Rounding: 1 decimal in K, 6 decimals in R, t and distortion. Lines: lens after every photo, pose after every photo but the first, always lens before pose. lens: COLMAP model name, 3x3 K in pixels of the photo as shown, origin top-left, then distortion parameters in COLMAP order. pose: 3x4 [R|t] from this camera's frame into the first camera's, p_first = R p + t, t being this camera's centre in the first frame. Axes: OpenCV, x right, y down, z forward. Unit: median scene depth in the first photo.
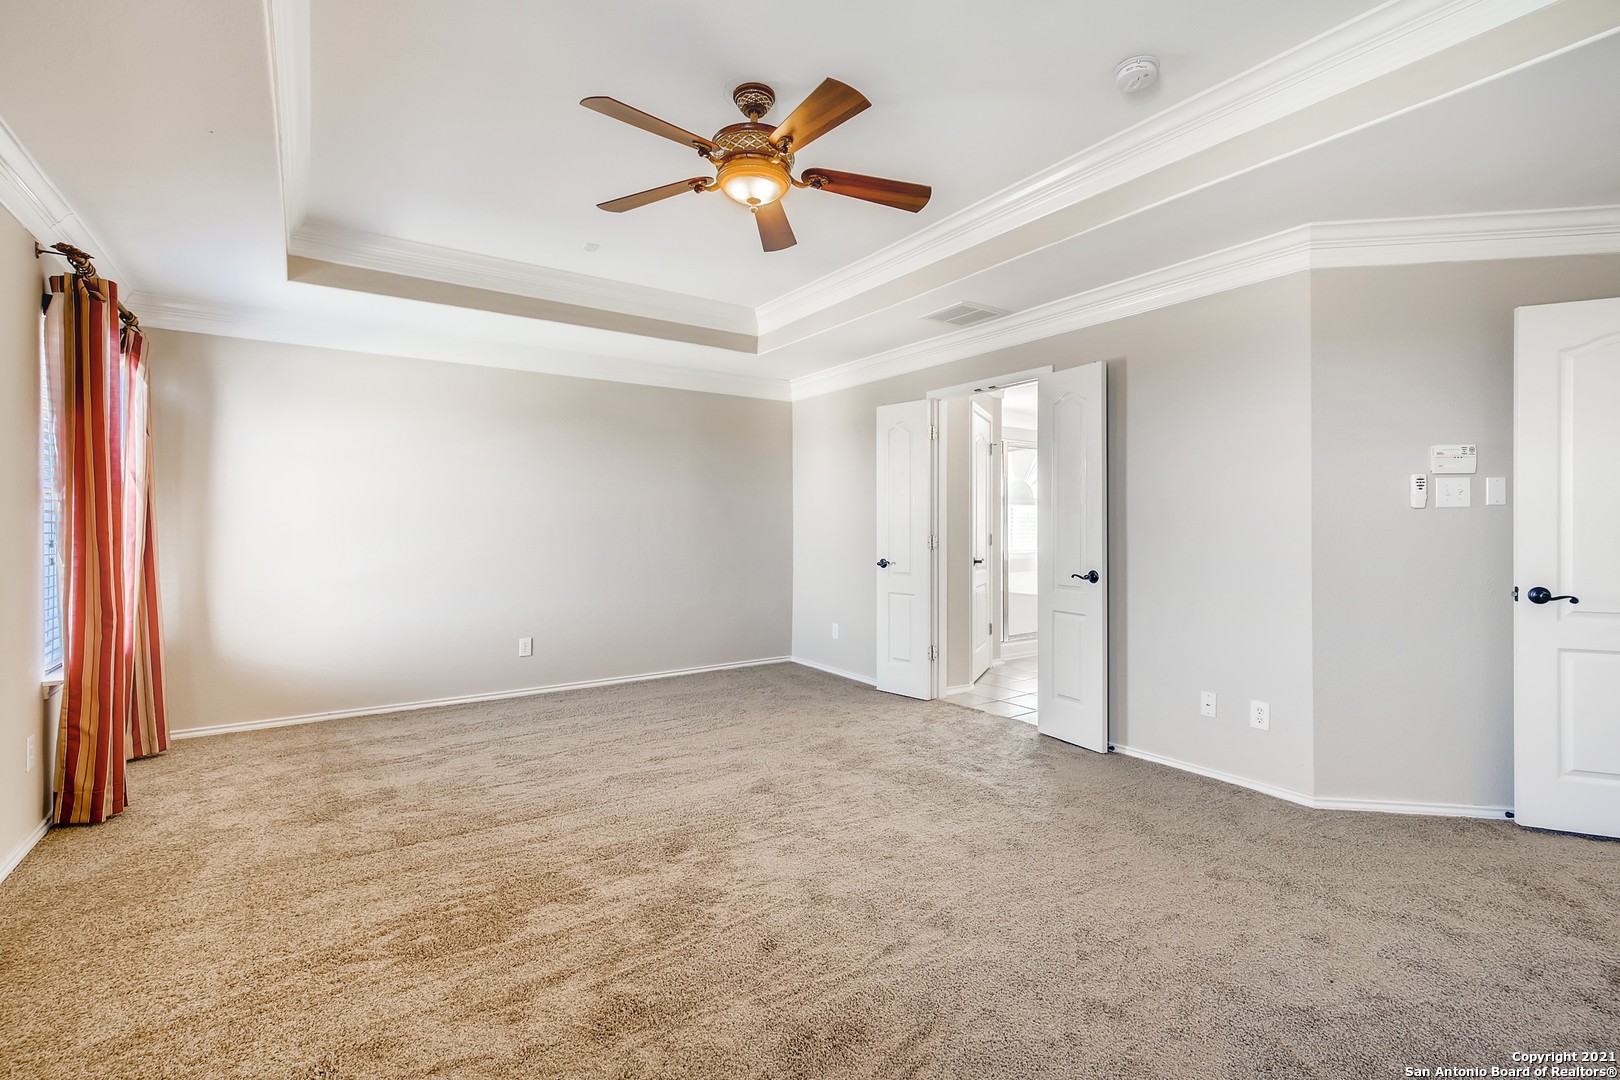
lens RADIAL K [[728.5, 0, 816.5], [0, 728.5, 535.9], [0, 0, 1]] dist [-0.000138, 0.000340]
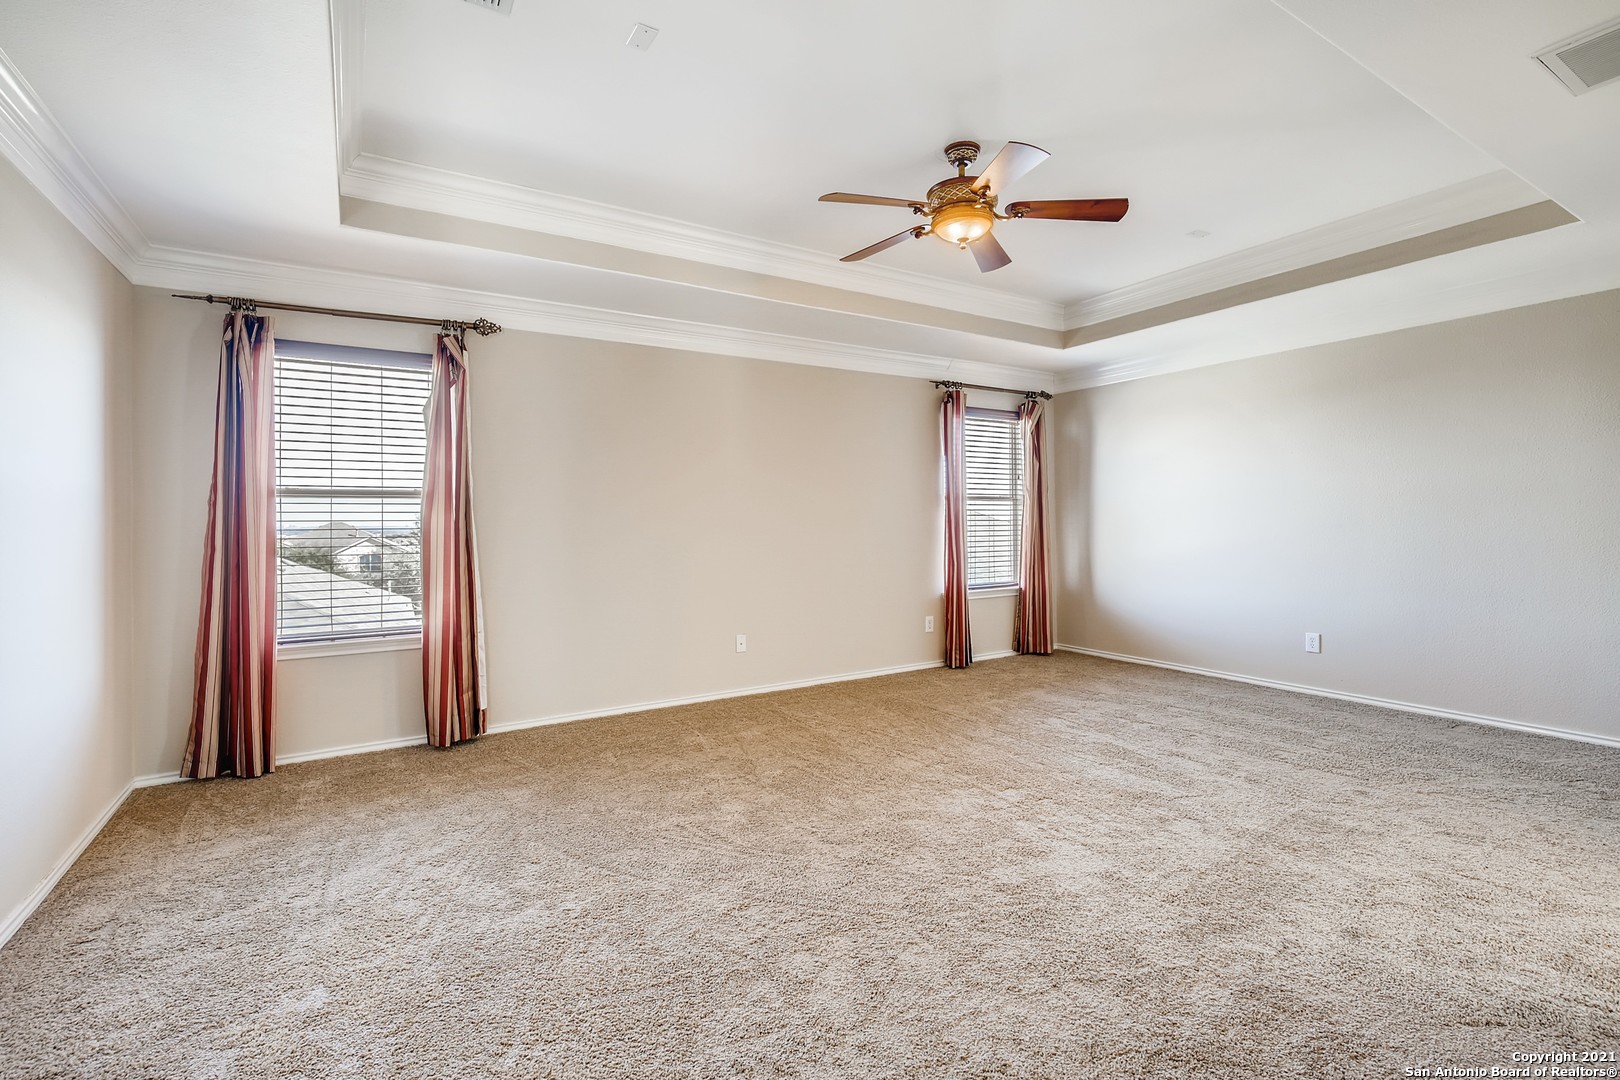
lens RADIAL K [[728.5, 0, 814.8], [0, 728.5, 528.5], [0, 0, 1]] dist [-0.000138, 0.000340]
pose [[-0.056051, 0.011637, -0.998360, 0.831796], [-0.000833, 0.999931, 0.011702, -0.004490], [0.998428, 0.001488, -0.056038, 0.618913]]
